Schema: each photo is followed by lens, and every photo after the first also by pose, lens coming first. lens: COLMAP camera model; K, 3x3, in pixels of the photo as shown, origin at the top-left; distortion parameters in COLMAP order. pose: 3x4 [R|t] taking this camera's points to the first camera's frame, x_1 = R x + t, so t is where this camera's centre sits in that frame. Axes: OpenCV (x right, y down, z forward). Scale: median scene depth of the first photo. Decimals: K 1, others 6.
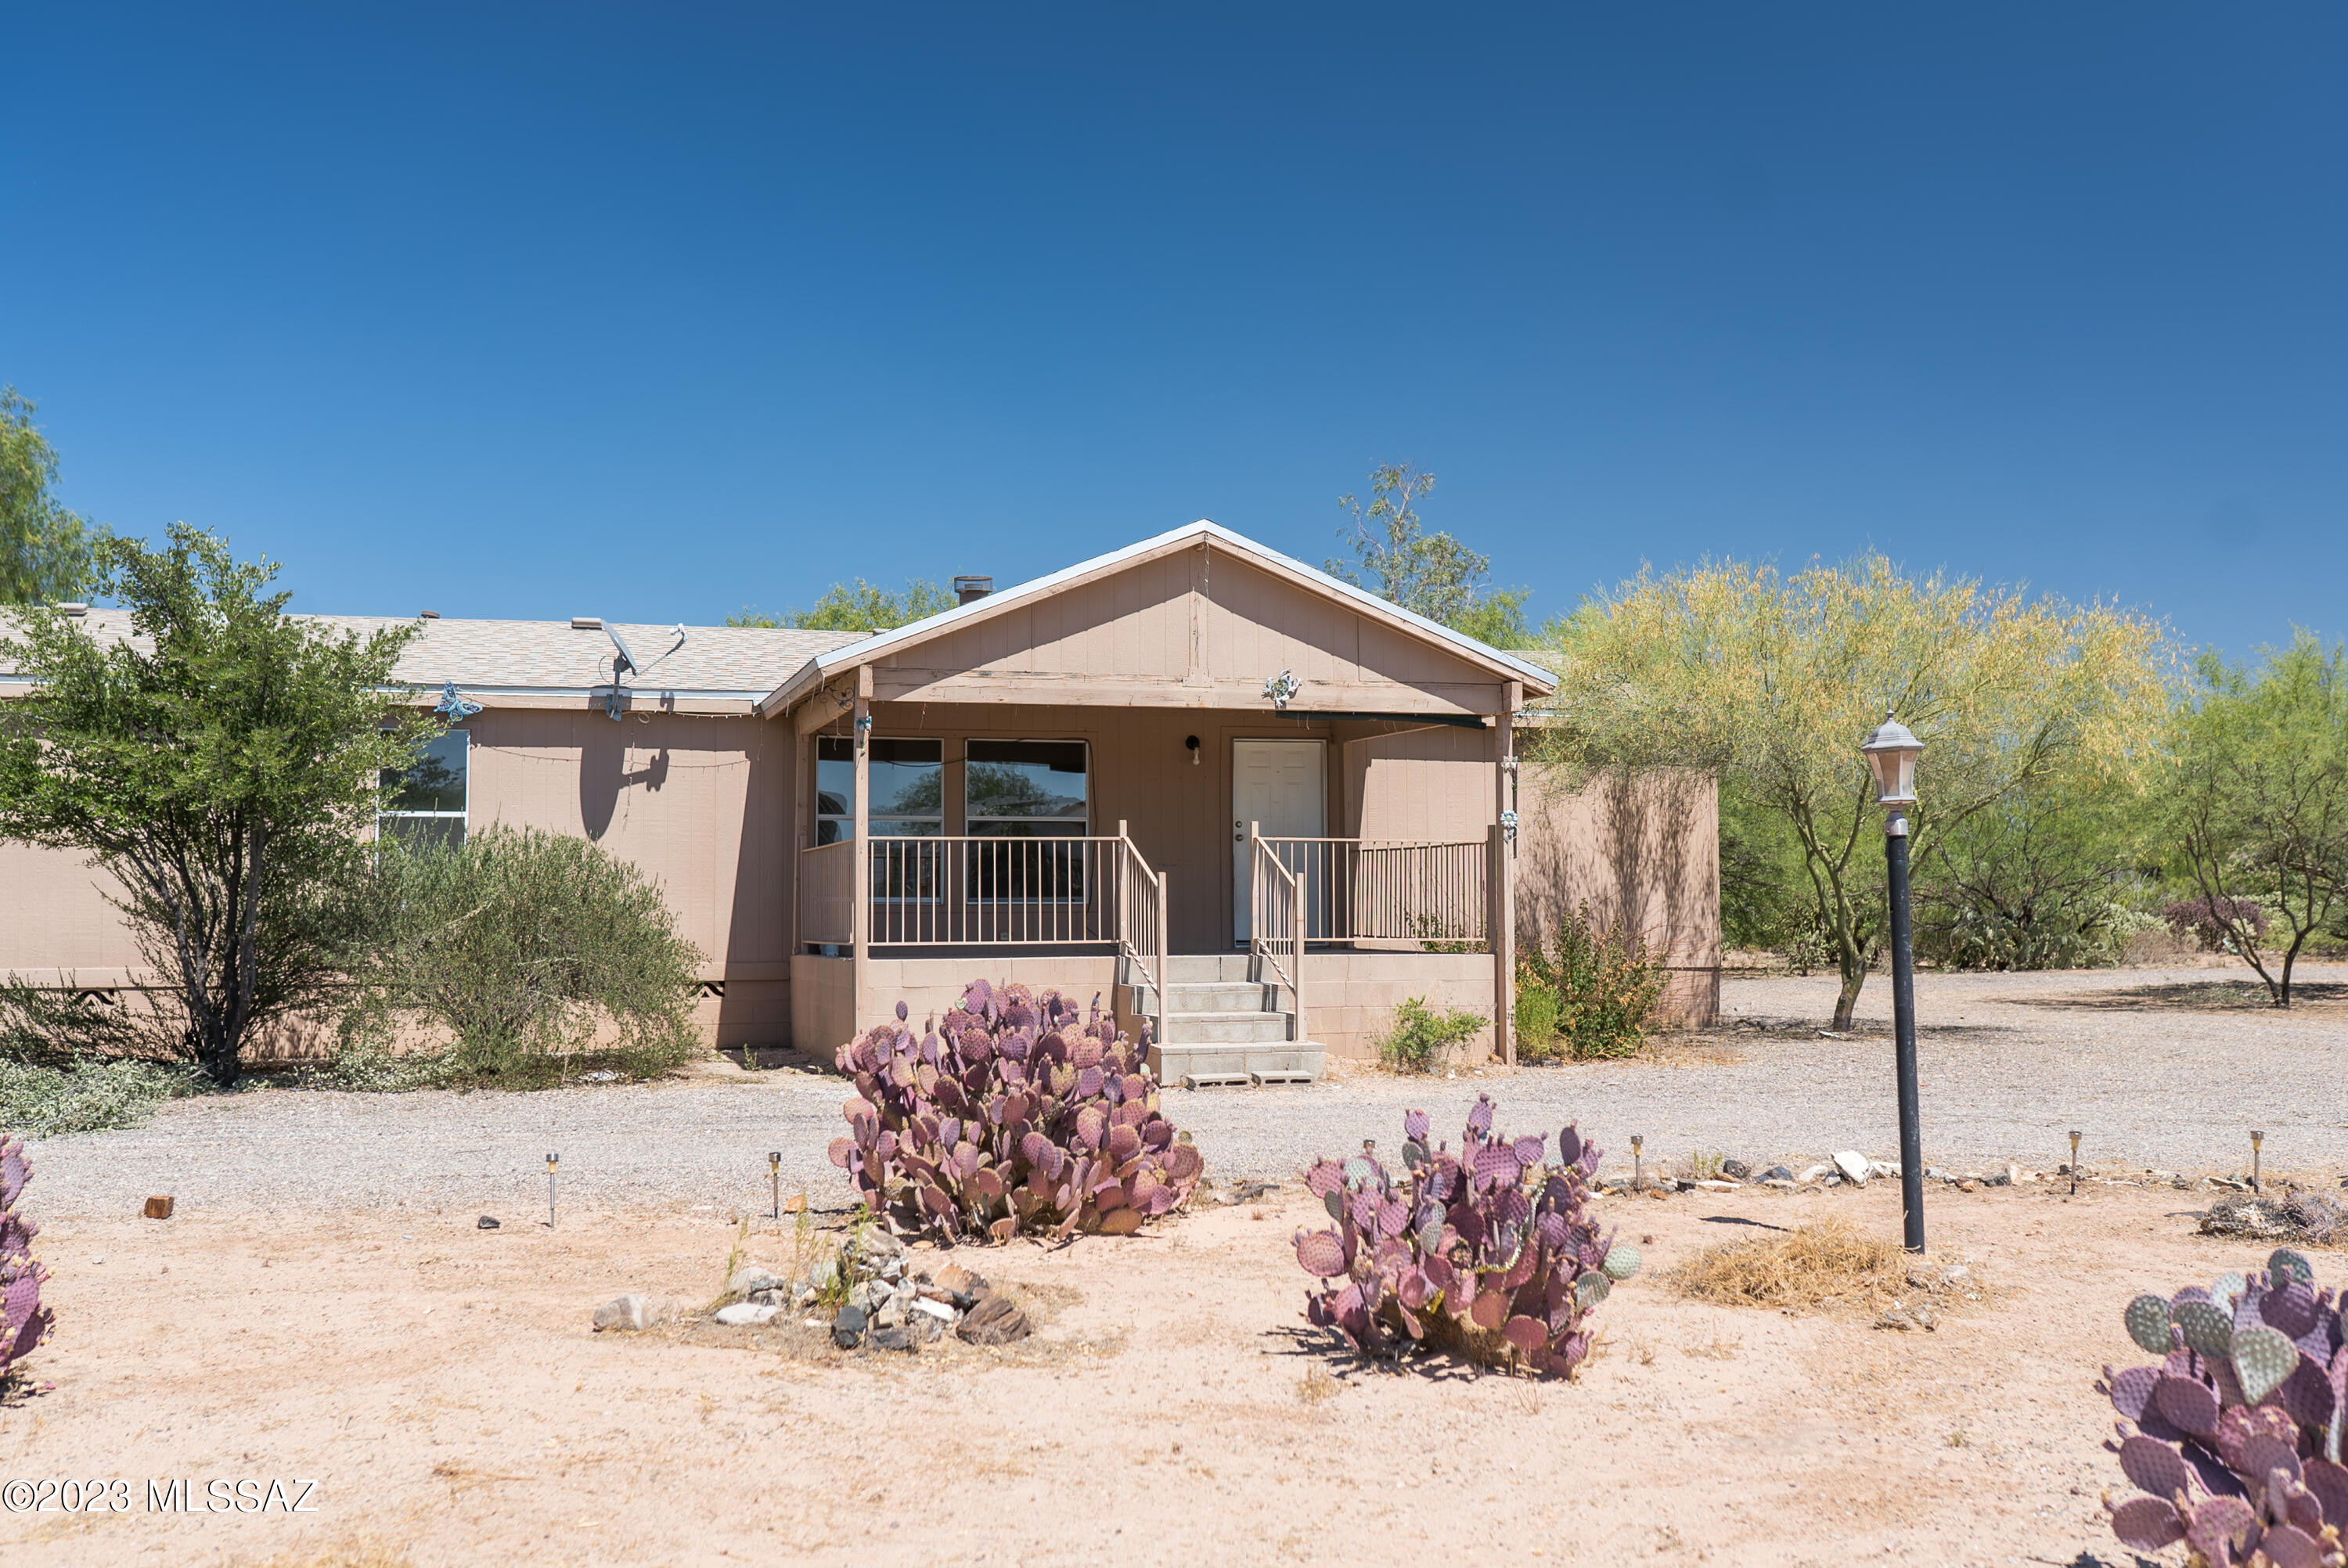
lens RADIAL K [[2361.3, 0, 1174.0], [0, 2361.3, 784.0], [0, 0, 1]] dist [0.035225, 0.006094]
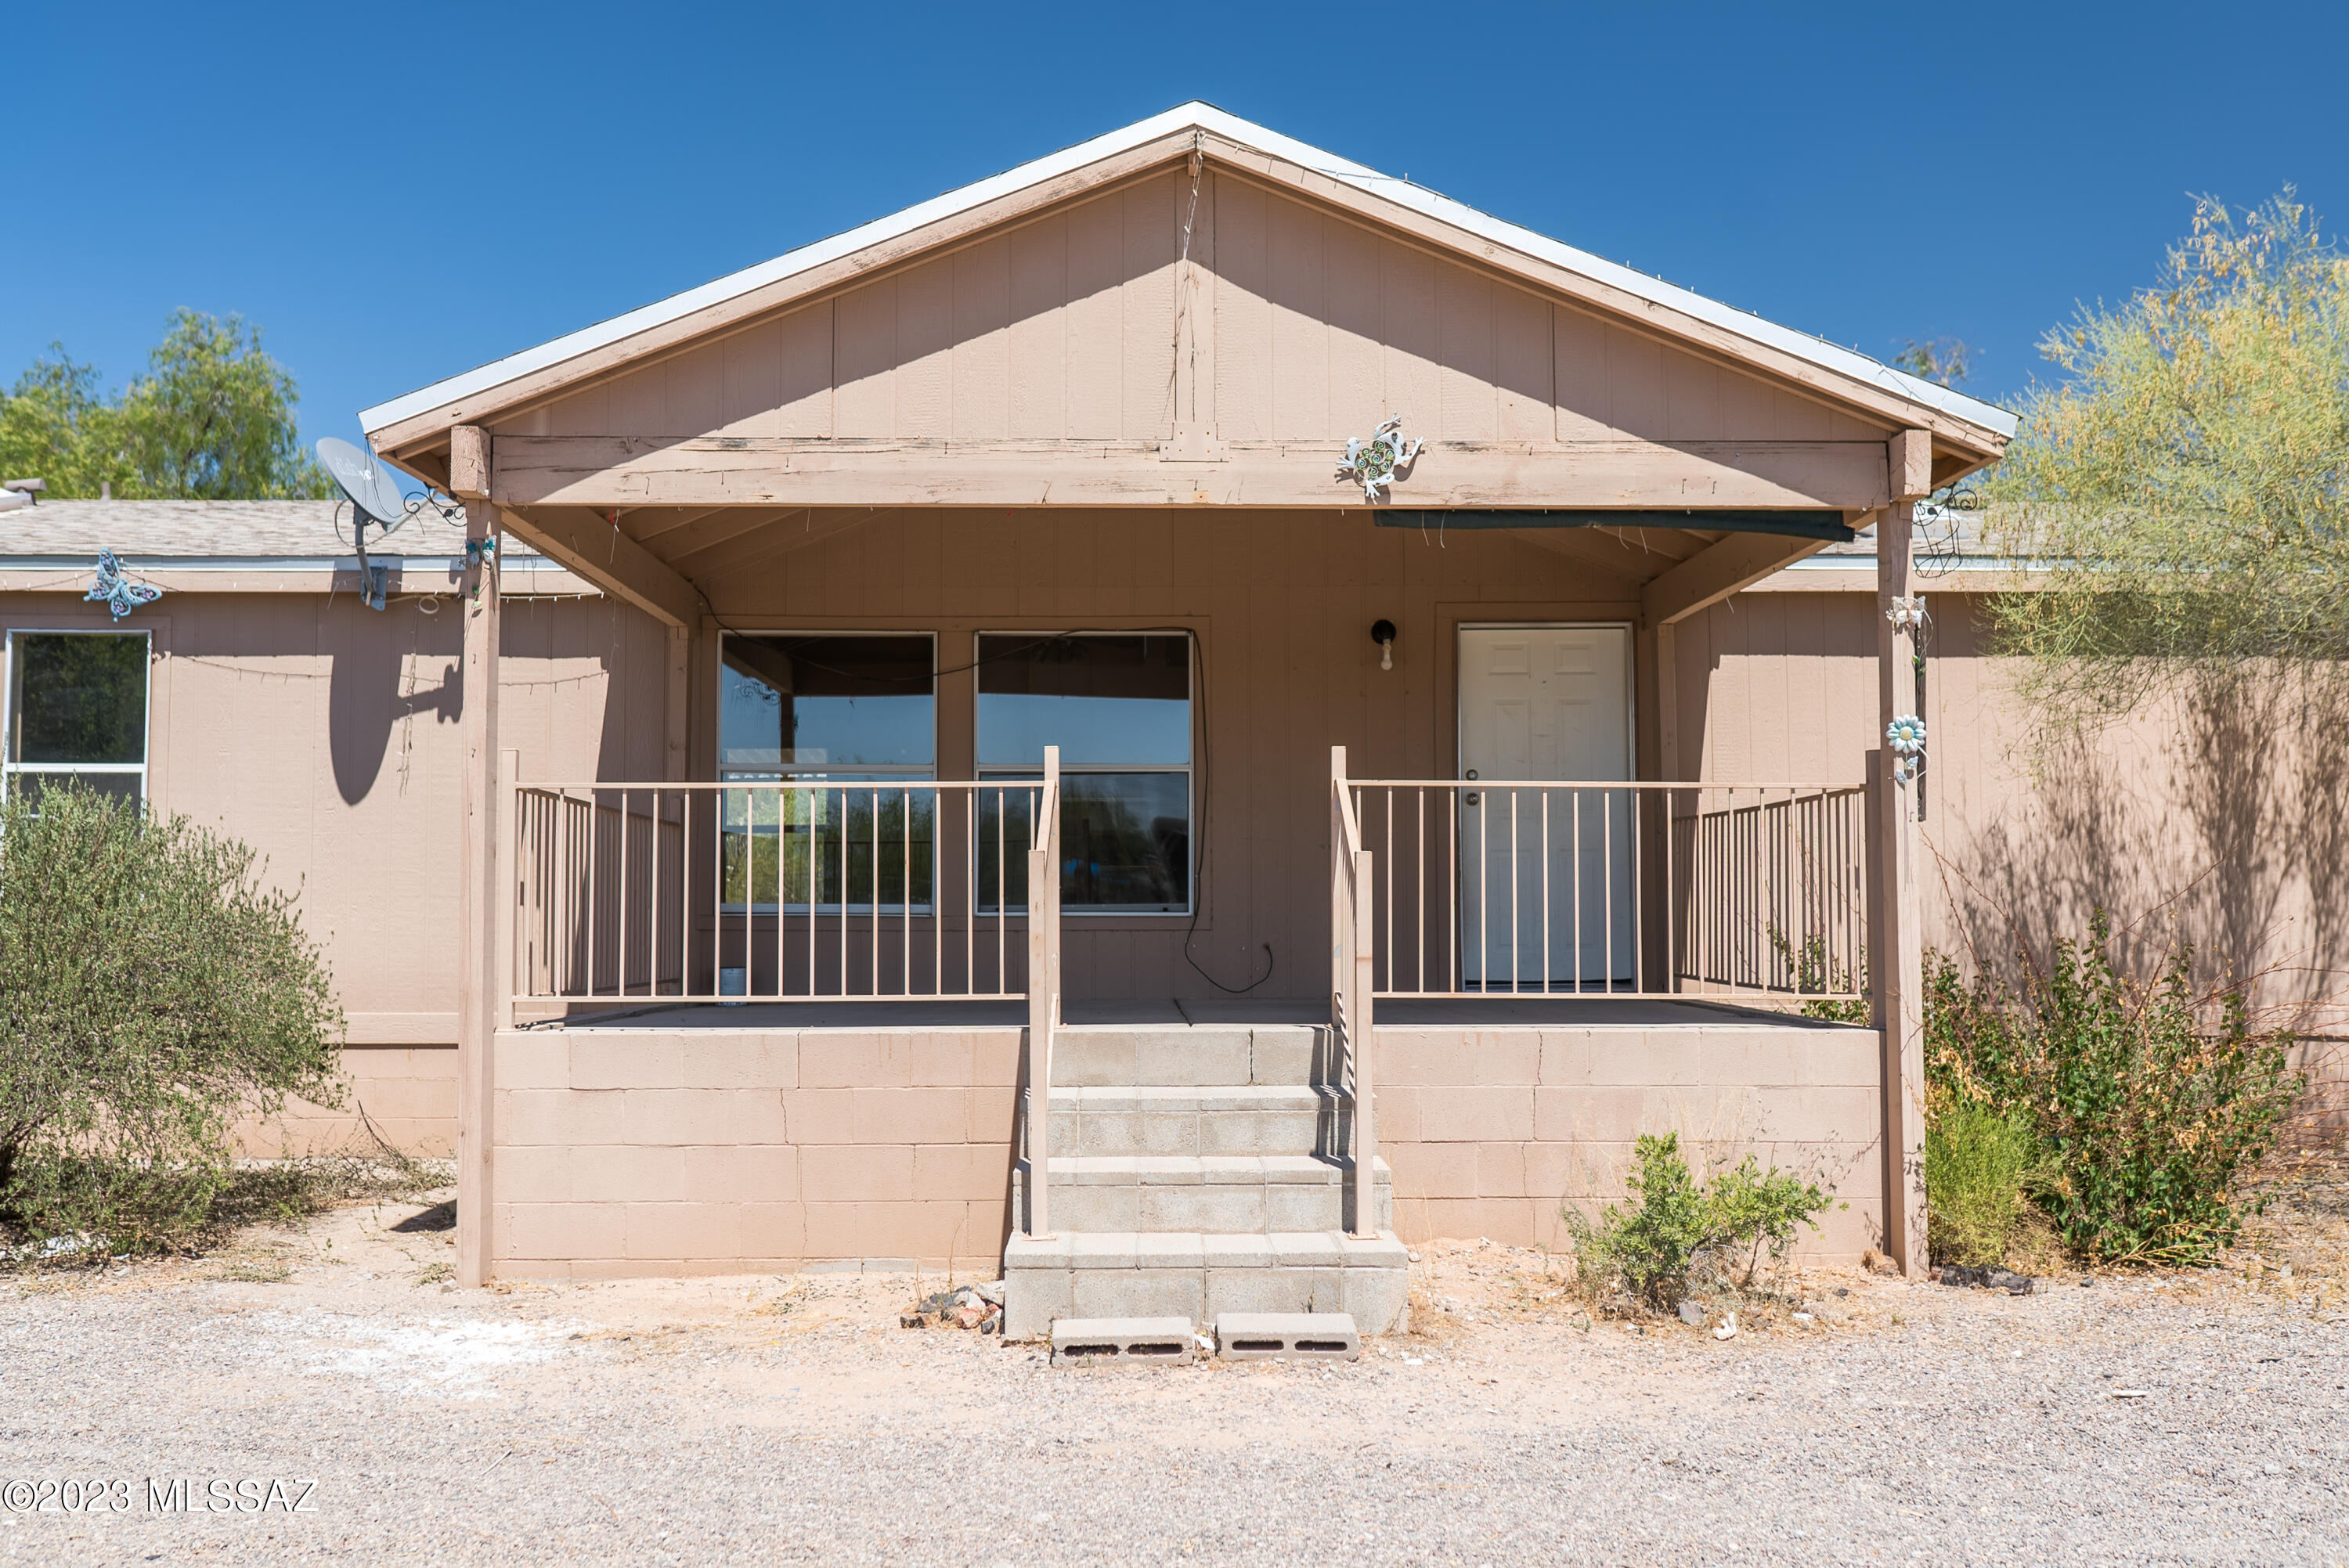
lens RADIAL K [[2362.4, 0, 1174.5], [0, 2362.4, 784.0], [0, 0, 1]] dist [0.035225, 0.006094]
pose [[0.966111, -0.012836, -0.257809, 0.123681], [0.012446, 0.999918, -0.003144, 0.024169], [0.257828, -0.000171, 0.966191, 0.524261]]
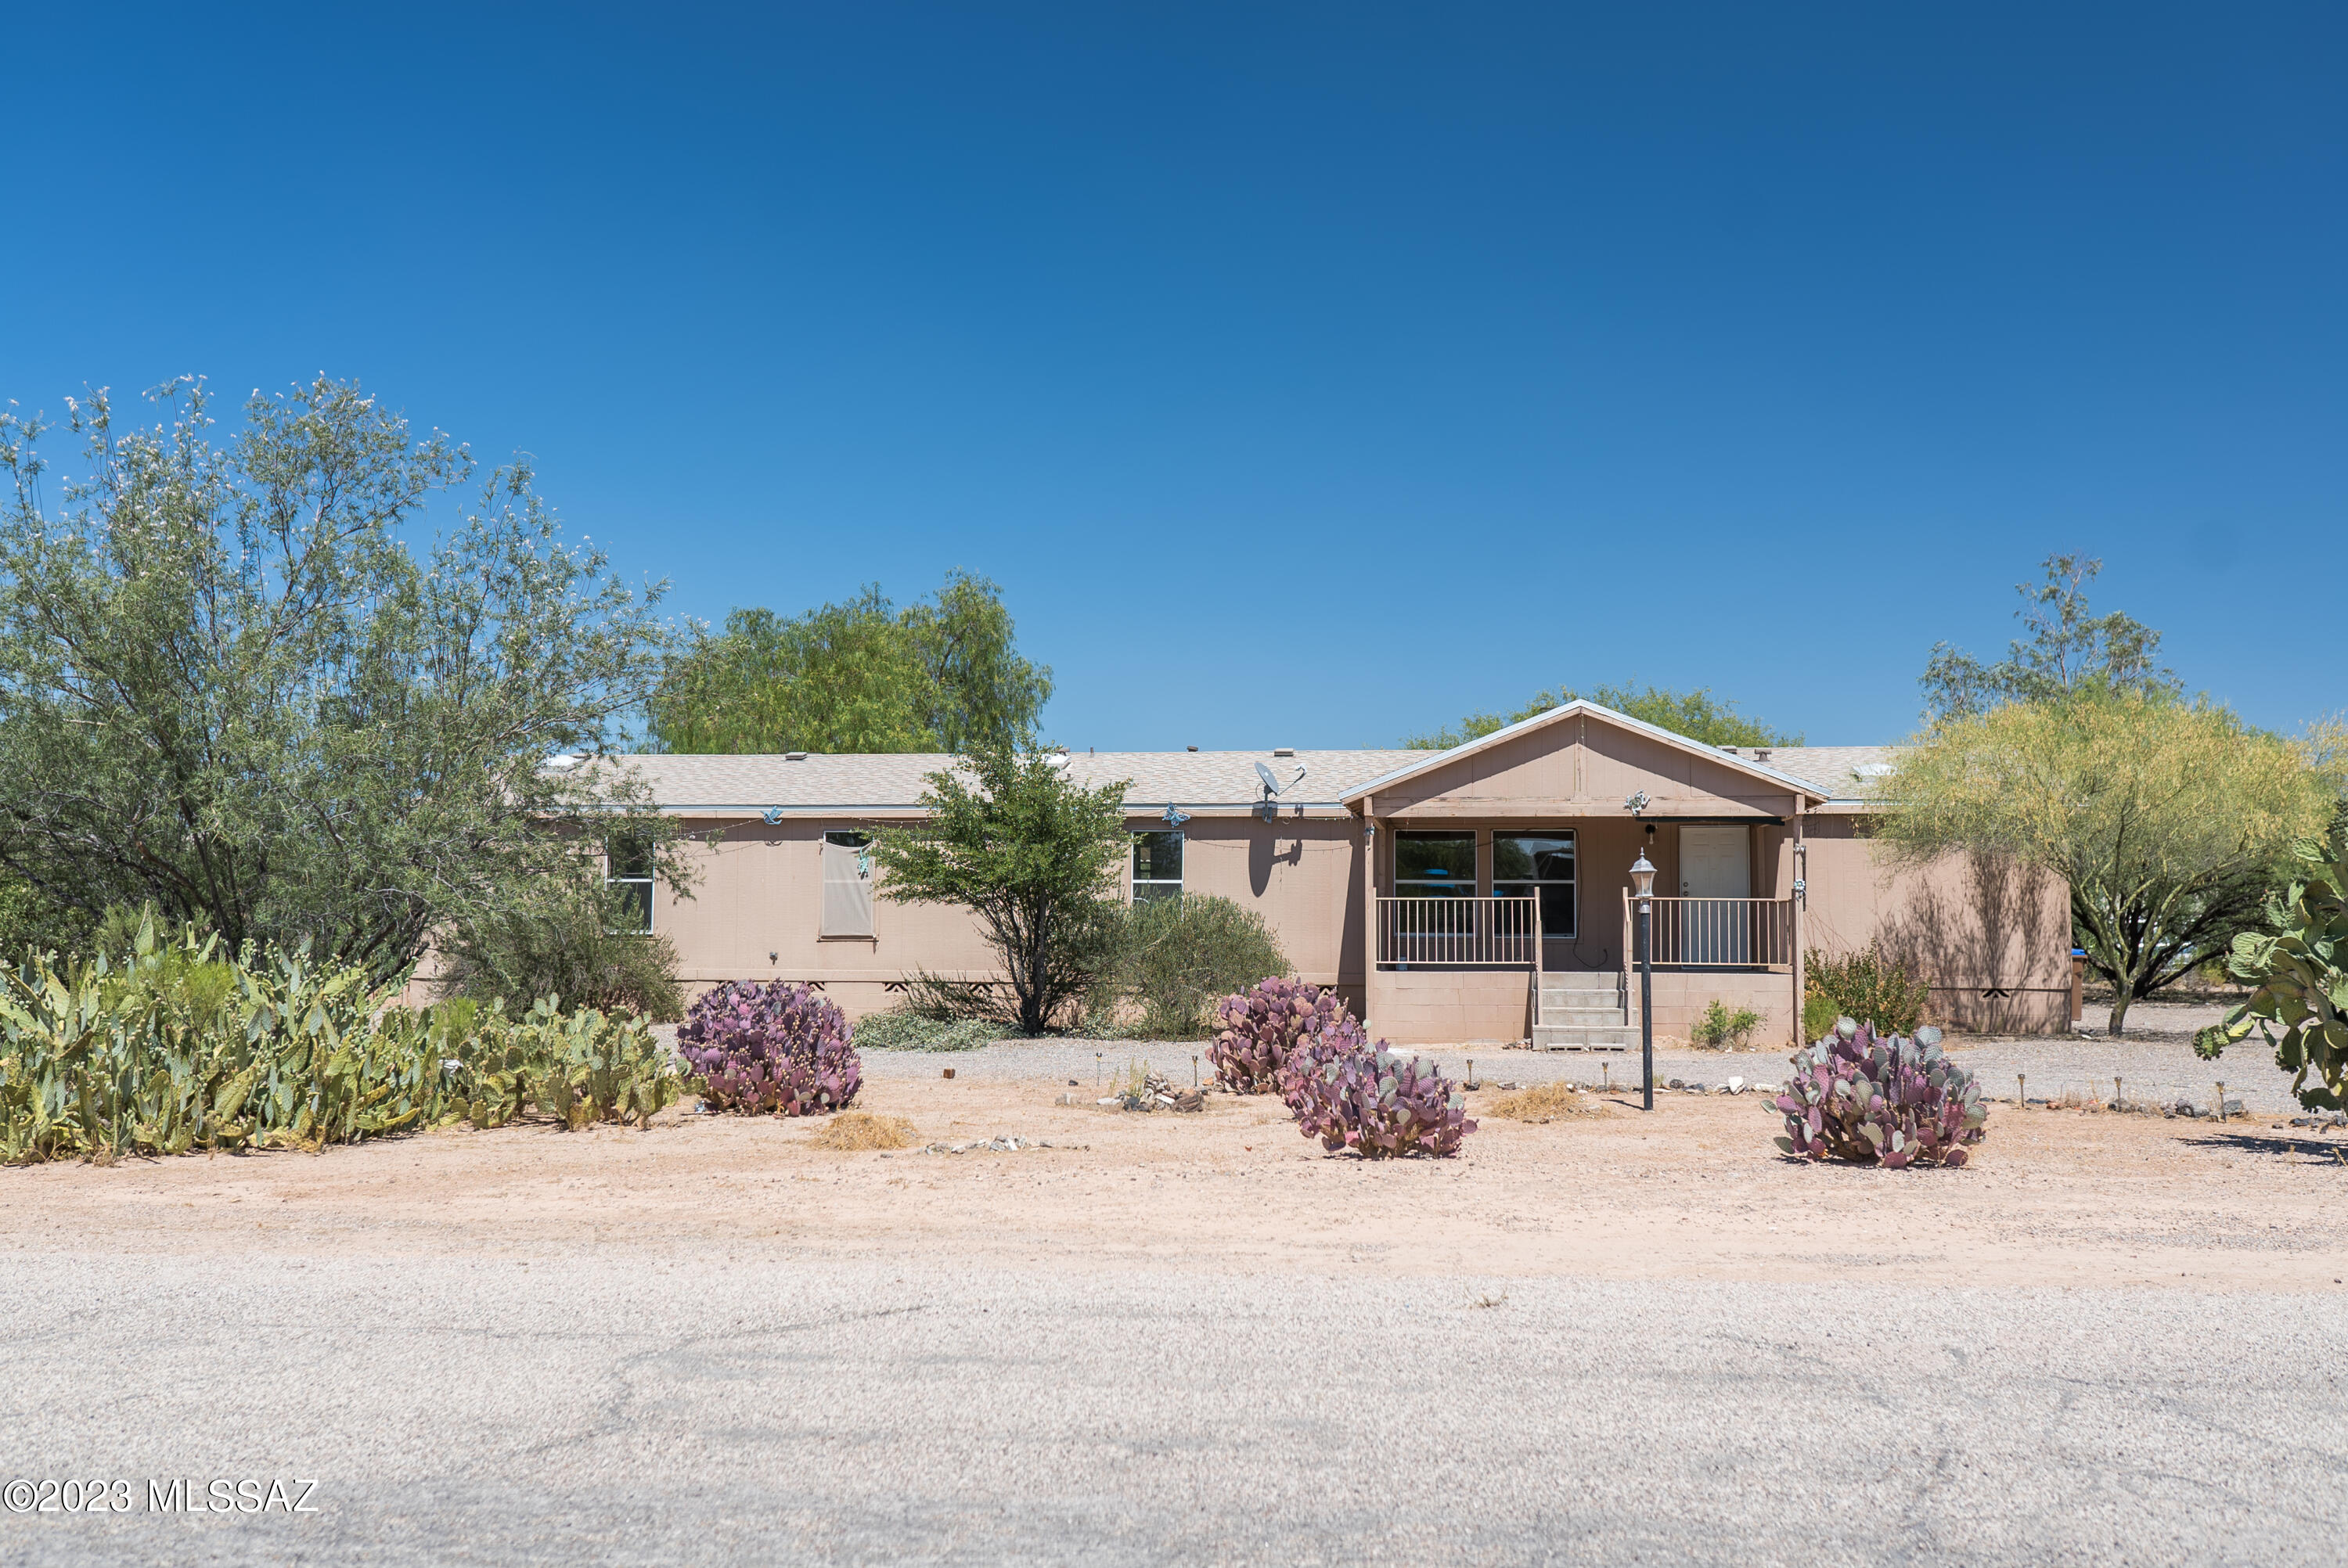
lens RADIAL K [[2361.3, 0, 1174.0], [0, 2361.3, 784.0], [0, 0, 1]] dist [0.035225, 0.006094]
pose [[0.916866, -0.019648, -0.398712, 0.382500], [0.015031, 0.999779, -0.014702, -0.033716], [0.398913, 0.007487, 0.916958, -0.554251]]
